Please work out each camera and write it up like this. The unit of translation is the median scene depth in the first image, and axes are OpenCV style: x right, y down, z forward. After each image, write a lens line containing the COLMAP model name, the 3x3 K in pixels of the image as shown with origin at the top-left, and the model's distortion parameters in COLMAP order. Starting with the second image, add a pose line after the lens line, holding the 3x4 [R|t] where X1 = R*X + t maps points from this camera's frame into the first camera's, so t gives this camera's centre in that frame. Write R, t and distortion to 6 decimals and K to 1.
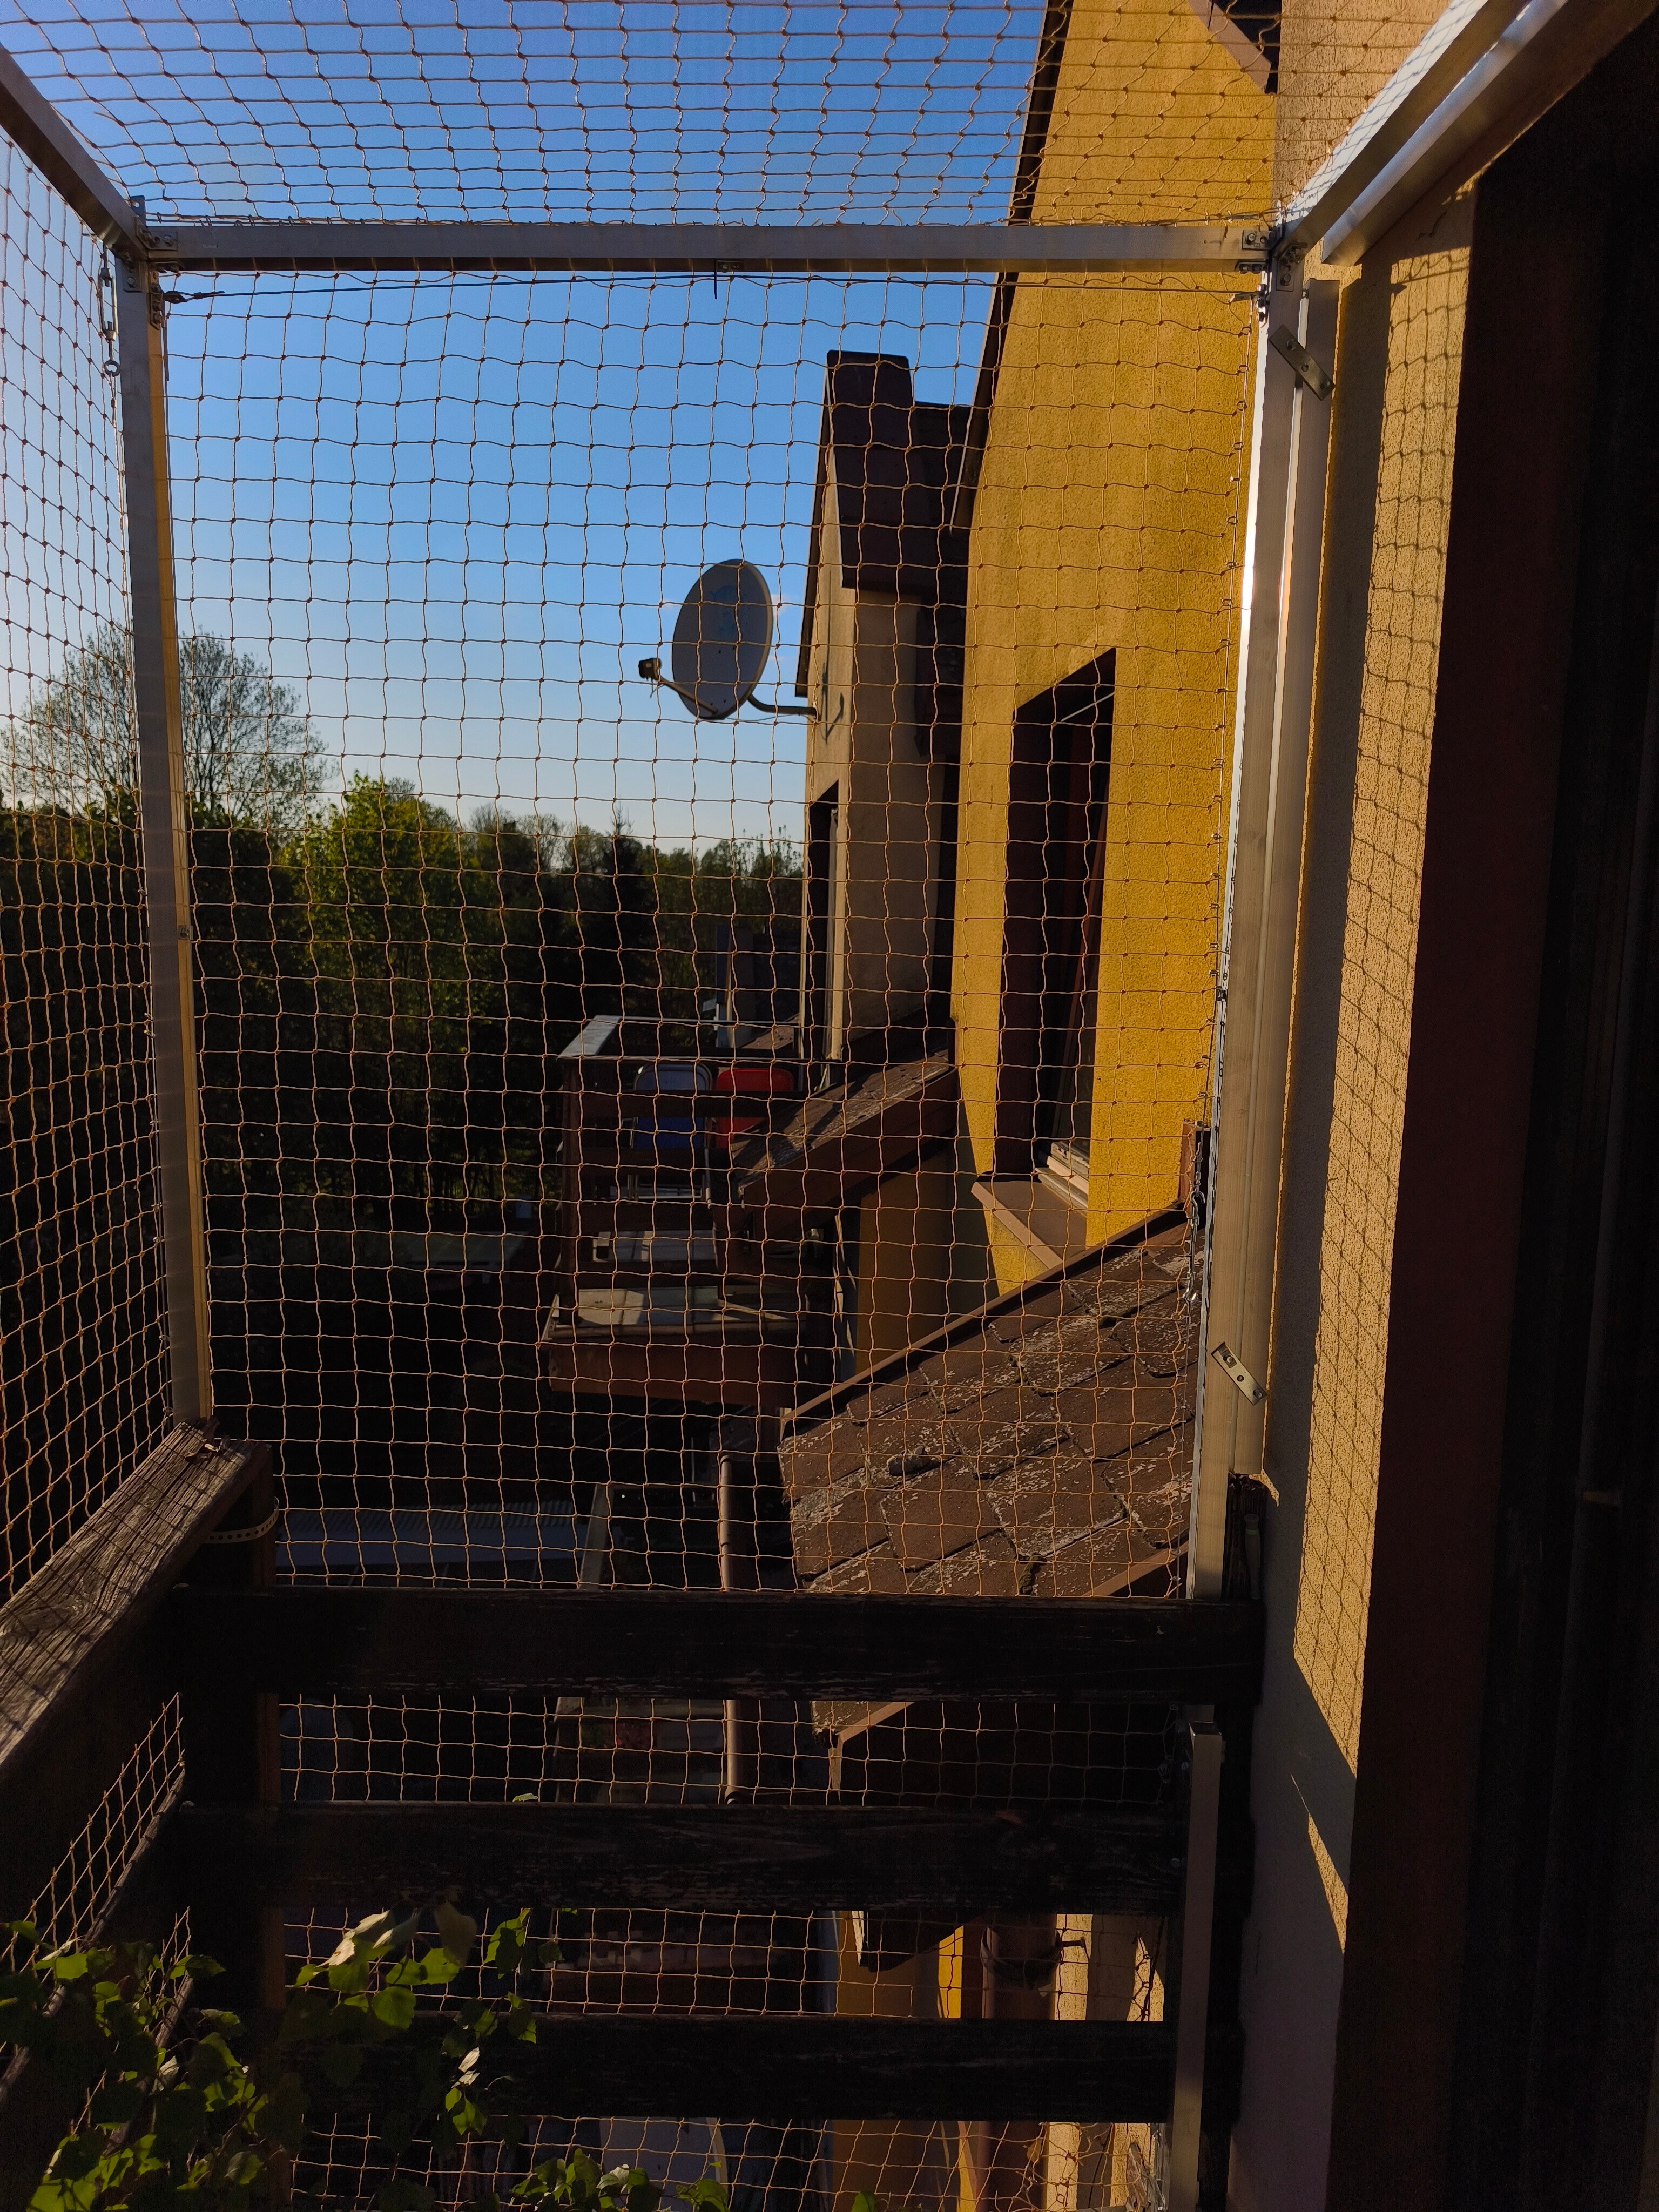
lens RADIAL K [[1465.5, 0, 829.5], [0, 1465.5, 1106.0], [0, 0, 1]] dist [0.000794, 0.000335]
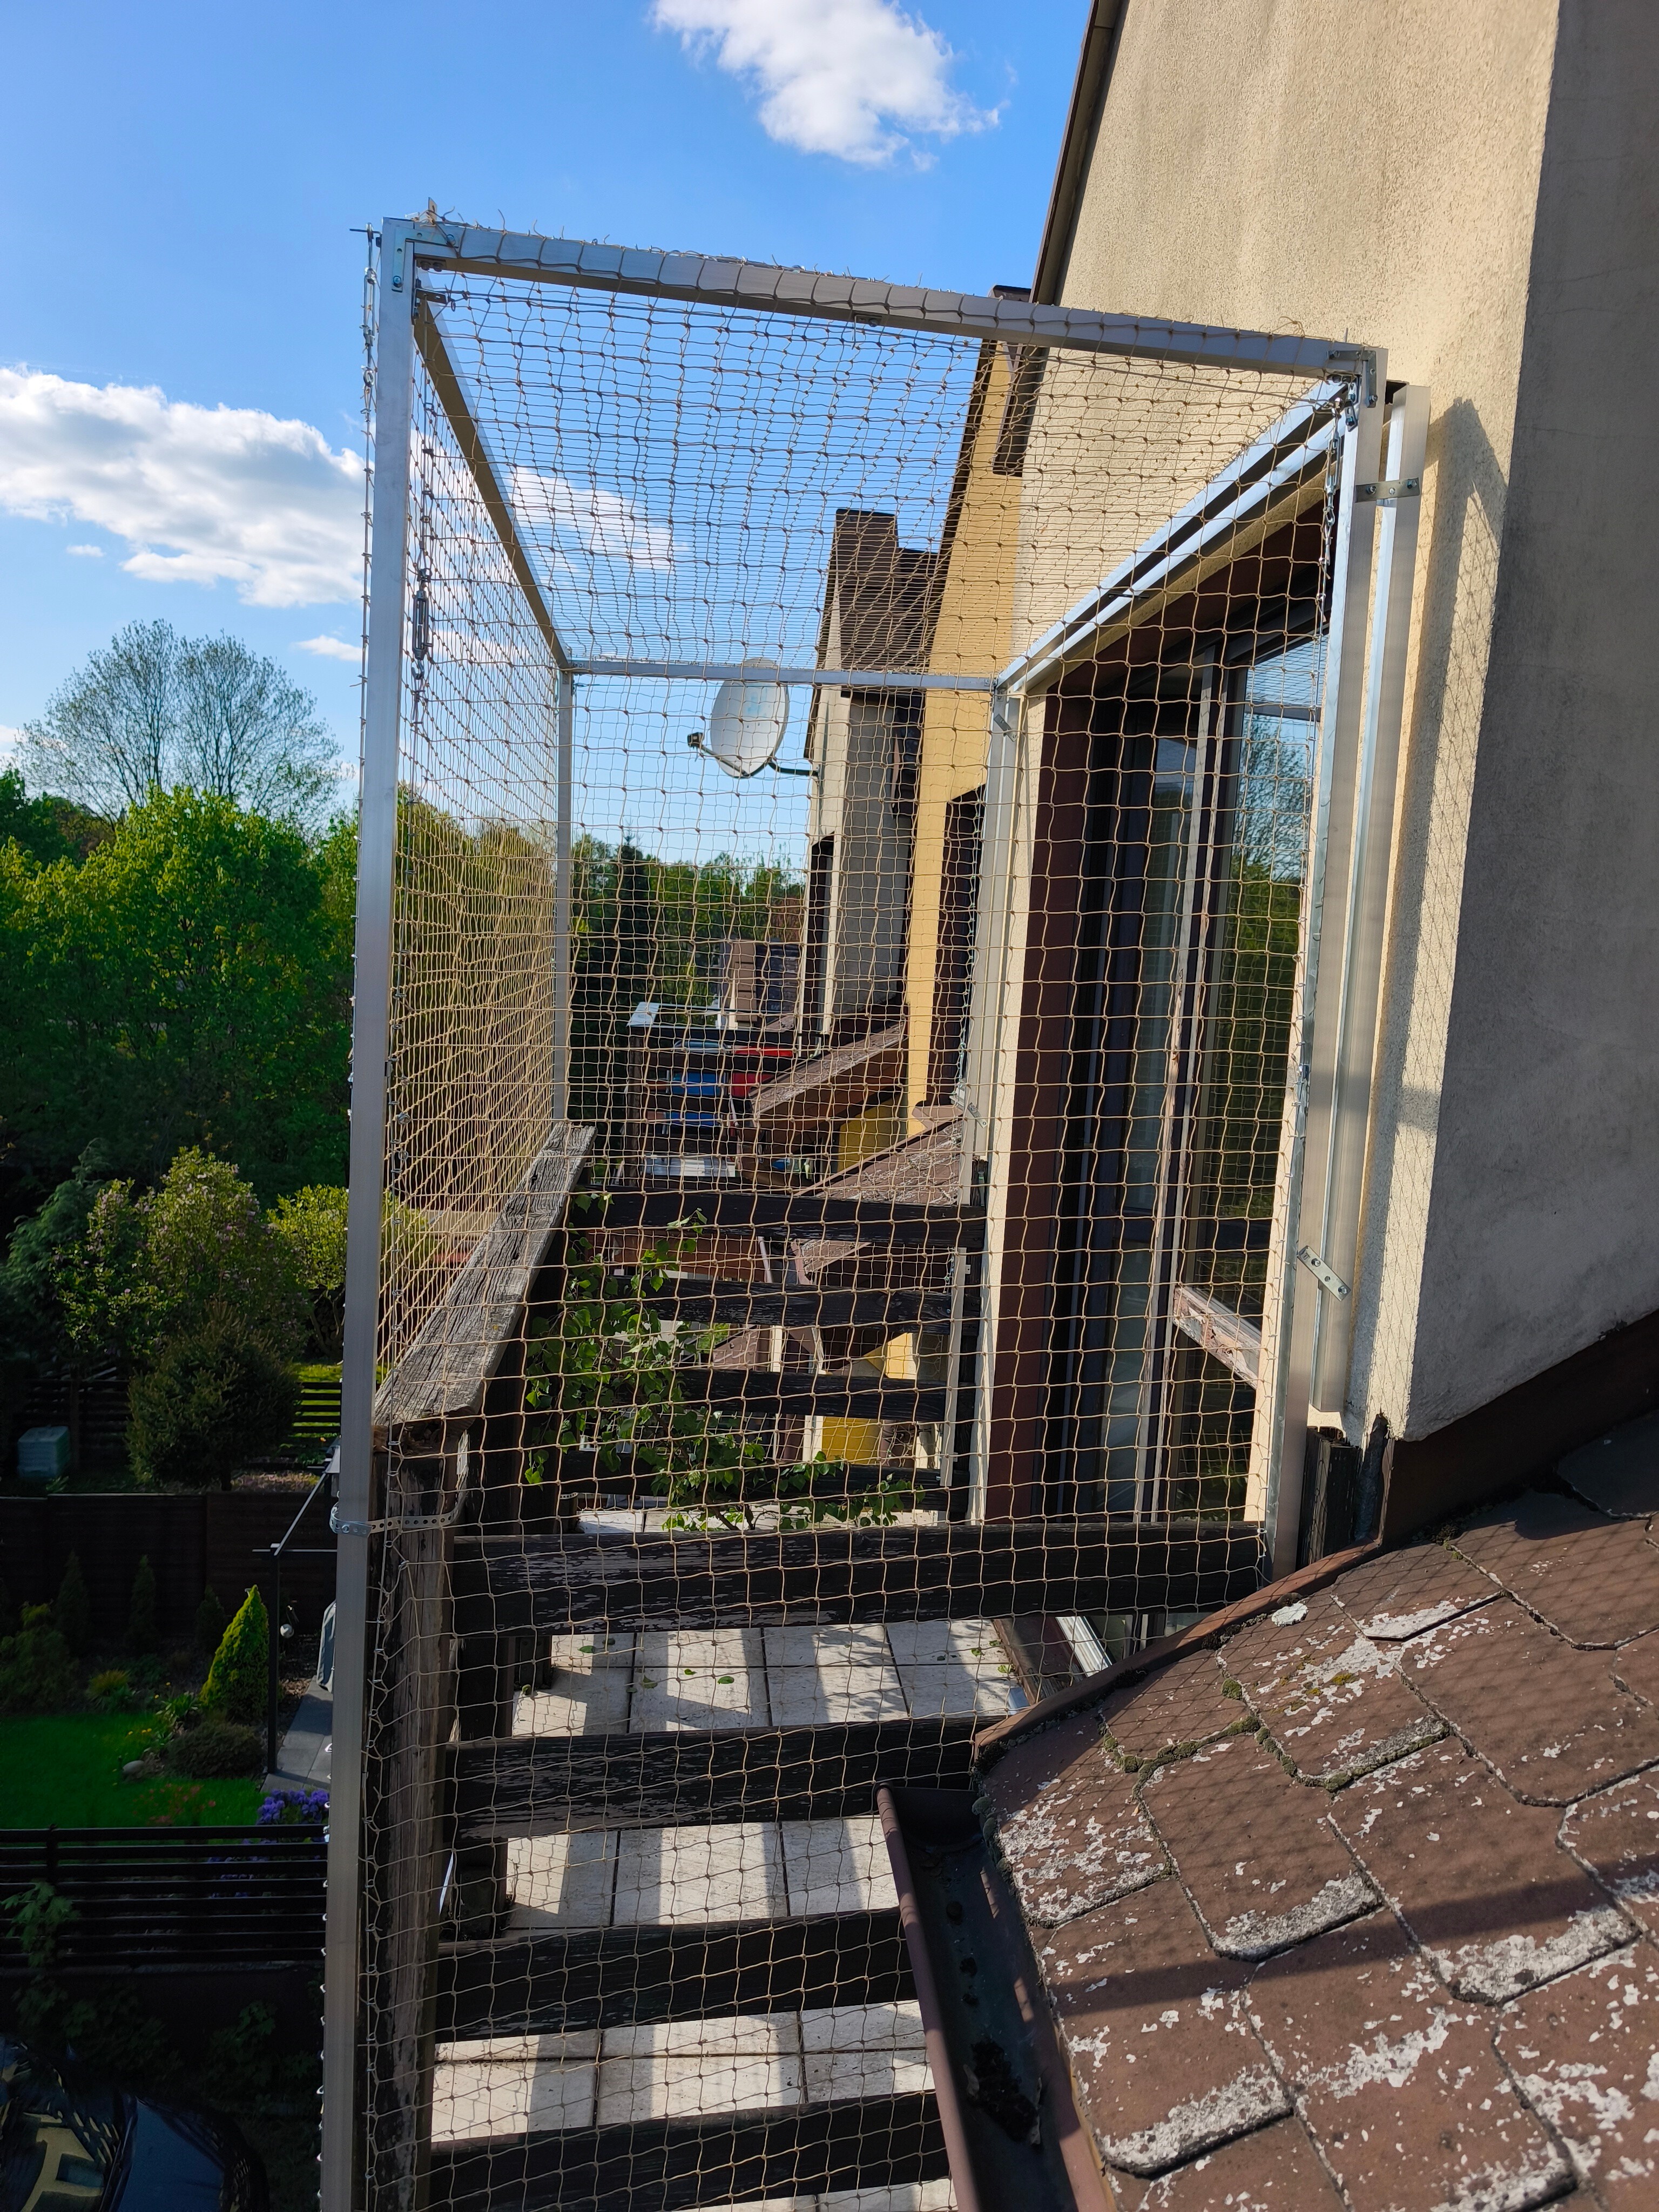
lens RADIAL K [[1465.5, 0, 829.5], [0, 1465.5, 1106.0], [0, 0, 1]] dist [0.000794, 0.000335]
pose [[0.999517, 0.030489, 0.006057, 0.001027], [-0.030432, 0.999494, -0.009295, 0.035668], [-0.006338, 0.009106, 0.999938, -0.275018]]
